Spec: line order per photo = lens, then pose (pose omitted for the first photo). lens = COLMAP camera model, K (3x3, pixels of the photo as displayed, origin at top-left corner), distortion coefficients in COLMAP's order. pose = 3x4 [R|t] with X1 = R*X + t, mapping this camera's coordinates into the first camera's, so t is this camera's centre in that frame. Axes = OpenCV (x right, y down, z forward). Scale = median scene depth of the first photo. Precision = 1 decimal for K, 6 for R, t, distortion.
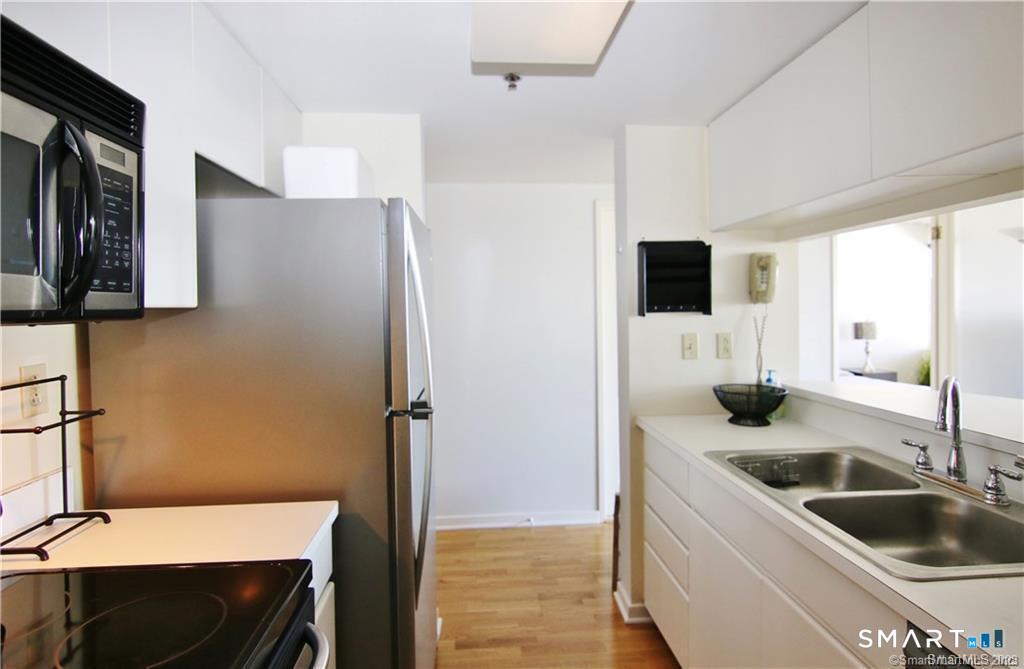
lens RADIAL K [[531.5, 0, 511.6], [0, 531.5, 337.9], [0, 0, 1]] dist [-0.003126, 0.004878]
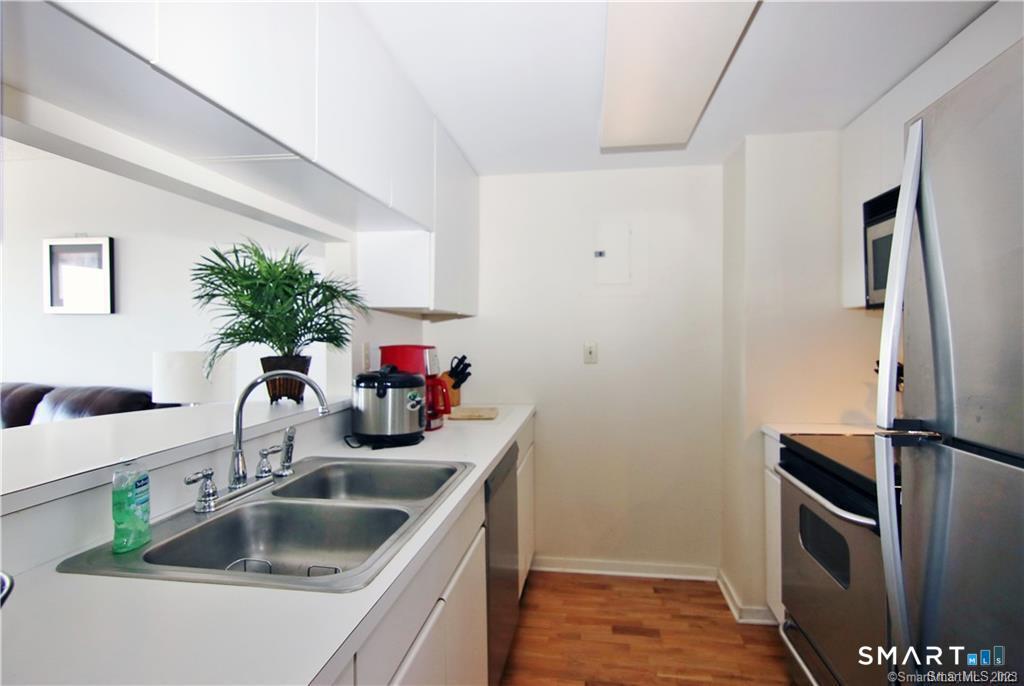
lens RADIAL K [[547.0, 0, 510.2], [0, 547.0, 340.3], [0, 0, 1]] dist [0.001147, 0.000081]
pose [[-0.972407, 0.016478, 0.232709, 0.085839], [0.031904, 0.997523, 0.062683, -0.023996], [-0.231100, 0.068377, -0.970524, 1.169913]]
